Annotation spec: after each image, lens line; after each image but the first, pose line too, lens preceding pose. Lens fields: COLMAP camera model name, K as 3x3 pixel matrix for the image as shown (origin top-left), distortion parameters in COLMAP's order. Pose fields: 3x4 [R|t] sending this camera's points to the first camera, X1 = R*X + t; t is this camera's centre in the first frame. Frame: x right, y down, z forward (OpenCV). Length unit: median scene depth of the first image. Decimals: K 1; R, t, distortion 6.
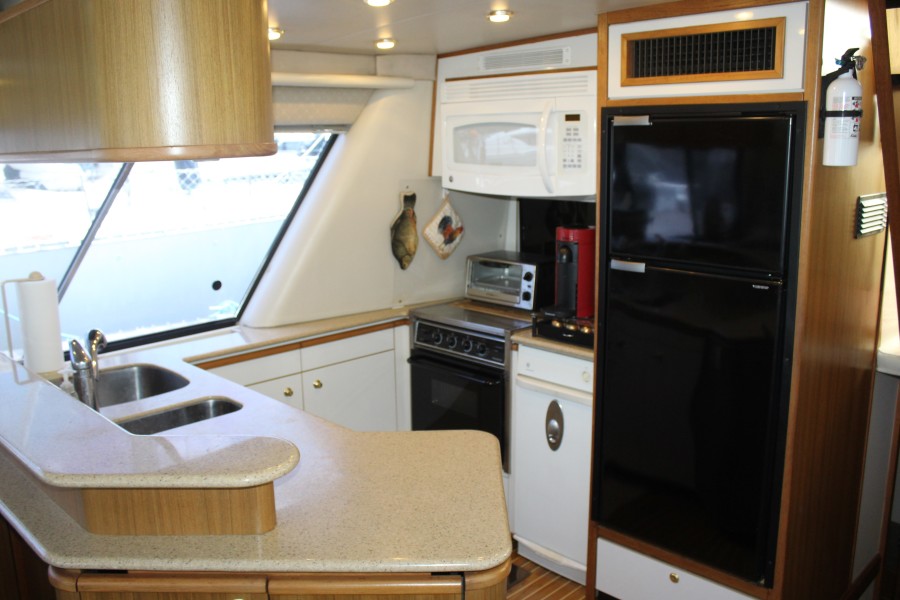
lens RADIAL K [[735.9, 0, 450.0], [0, 735.9, 300.0], [0, 0, 1]] dist [-0.173735, 0.132200]
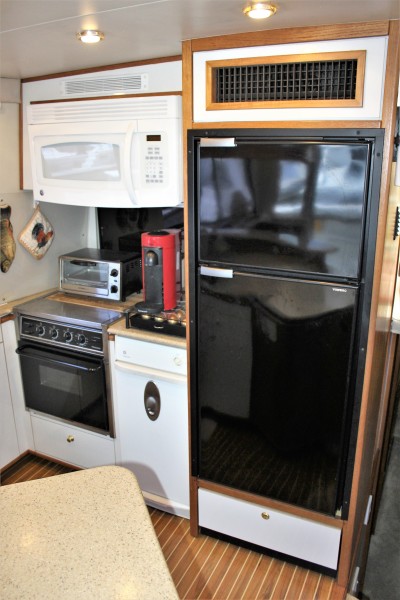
lens RADIAL K [[490.6, 0, 202.6], [0, 490.6, 304.4], [0, 0, 1]] dist [-0.173735, 0.132200]
pose [[0.940462, -0.091890, 0.327243, -0.025333], [0.059387, 0.992377, 0.107989, -0.066603], [-0.334672, -0.082126, 0.938749, 0.236402]]
